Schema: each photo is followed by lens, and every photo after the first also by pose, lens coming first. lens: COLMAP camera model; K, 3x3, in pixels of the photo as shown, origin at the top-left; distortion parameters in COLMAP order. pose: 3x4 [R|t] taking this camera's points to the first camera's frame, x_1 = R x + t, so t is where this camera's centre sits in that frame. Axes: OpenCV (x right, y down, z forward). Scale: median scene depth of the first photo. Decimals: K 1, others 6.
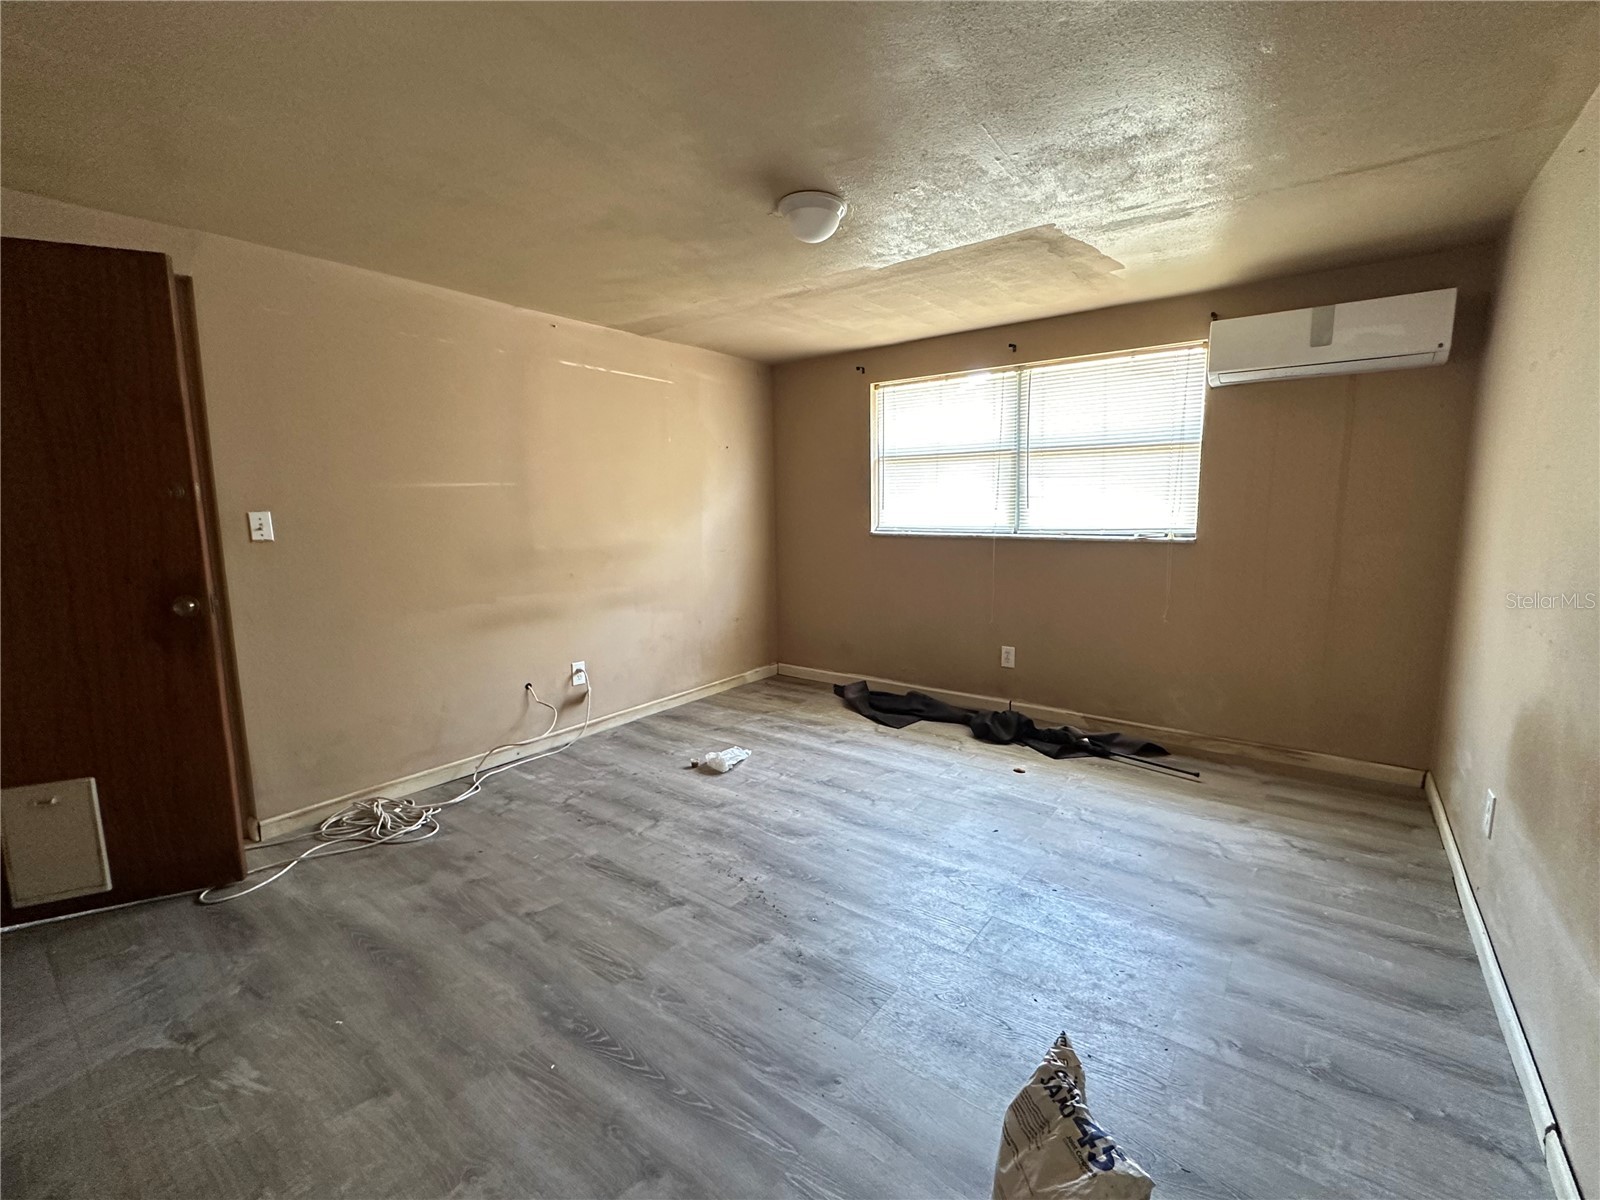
lens RADIAL K [[692.1, 0, 800.0], [0, 692.1, 600.0], [0, 0, 1]] dist [-0.002626, 0.000353]
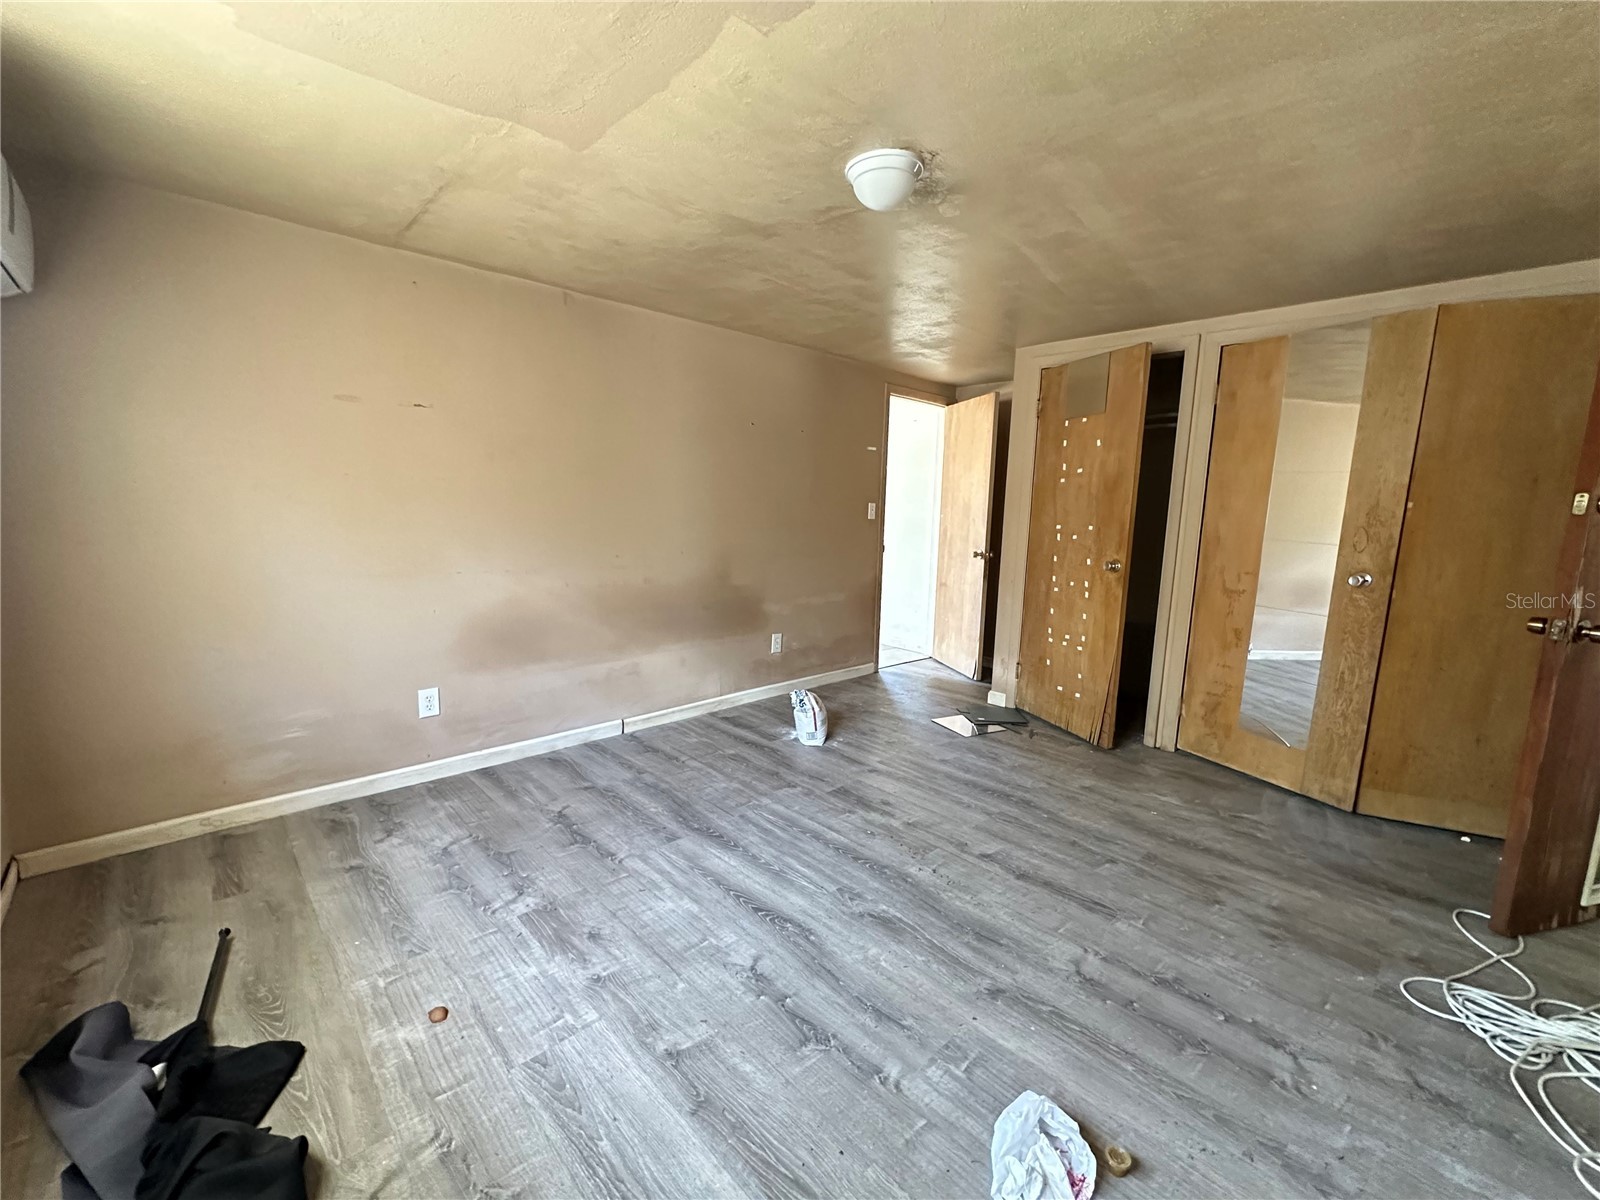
lens RADIAL K [[673.1, 0, 800.0], [0, 673.1, 600.0], [0, 0, 1]] dist [0.000440, -0.000129]
pose [[-0.987332, -0.036873, 0.154321, -0.024988], [0.007735, 0.960279, 0.278933, -0.249255], [-0.158477, 0.276594, -0.947830, 1.743421]]
